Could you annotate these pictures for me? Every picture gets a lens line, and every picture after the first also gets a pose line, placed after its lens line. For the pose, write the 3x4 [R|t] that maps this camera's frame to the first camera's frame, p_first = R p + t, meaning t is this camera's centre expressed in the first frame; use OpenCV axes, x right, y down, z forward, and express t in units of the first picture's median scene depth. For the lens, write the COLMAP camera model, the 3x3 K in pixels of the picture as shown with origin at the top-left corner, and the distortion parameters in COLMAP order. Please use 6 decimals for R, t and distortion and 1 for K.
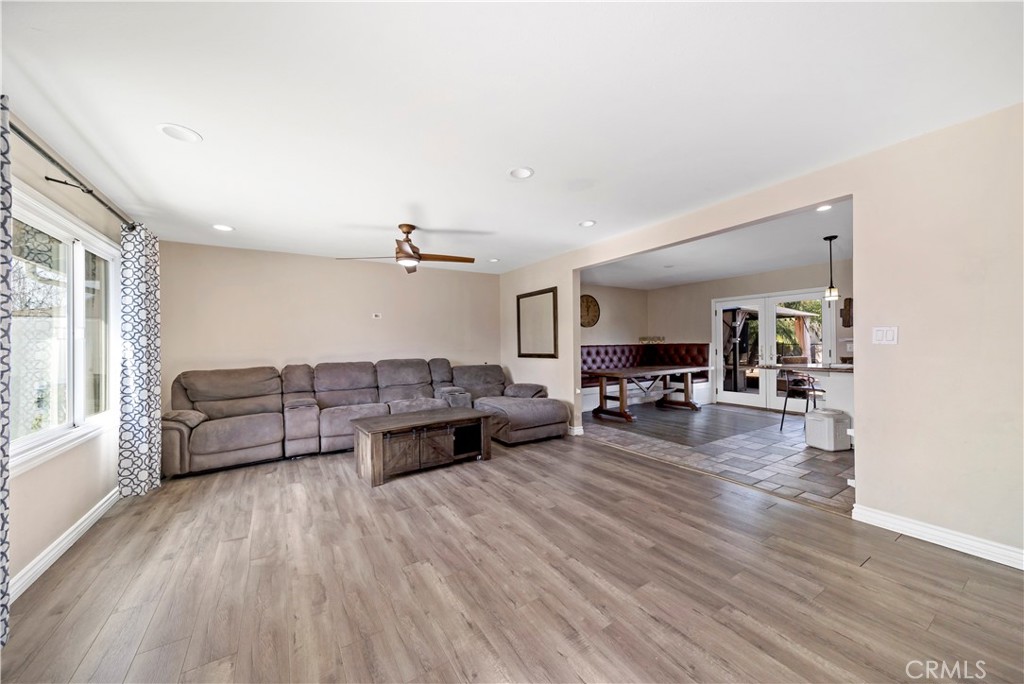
lens RADIAL K [[362.2, 0, 513.0], [0, 362.2, 339.5], [0, 0, 1]] dist [0.013352, -0.003621]
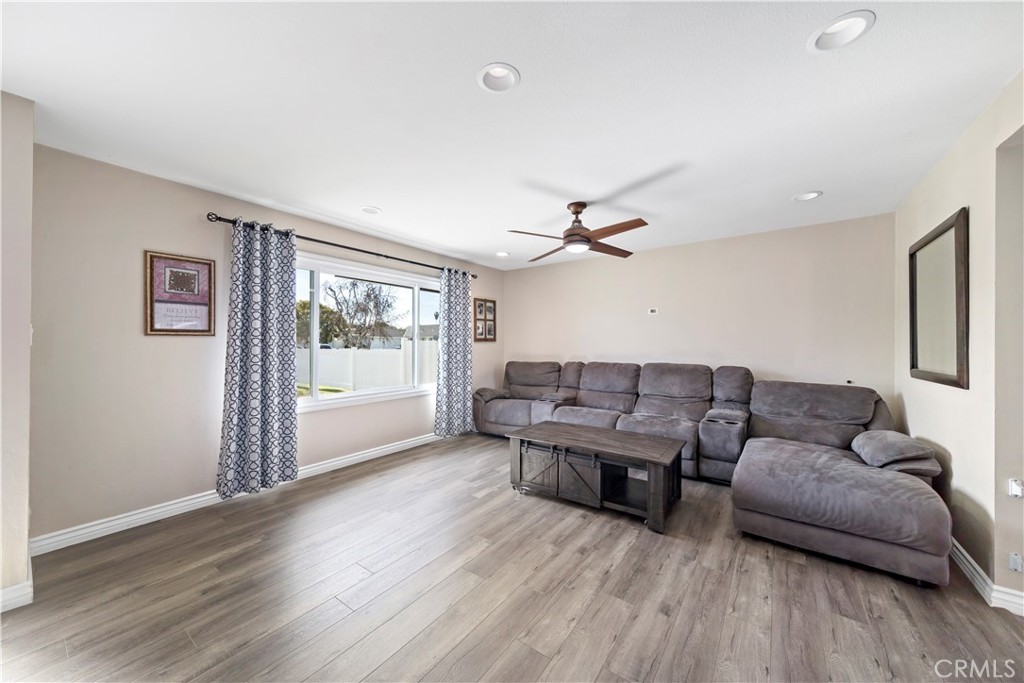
lens RADIAL K [[362.2, 0, 514.6], [0, 362.2, 338.0], [0, 0, 1]] dist [0.013352, -0.003621]
pose [[0.368532, 0.000767, -0.929615, 0.446939], [0.000562, 0.999999, 0.001048, -0.004809], [0.929615, -0.000909, 0.368531, 0.570042]]
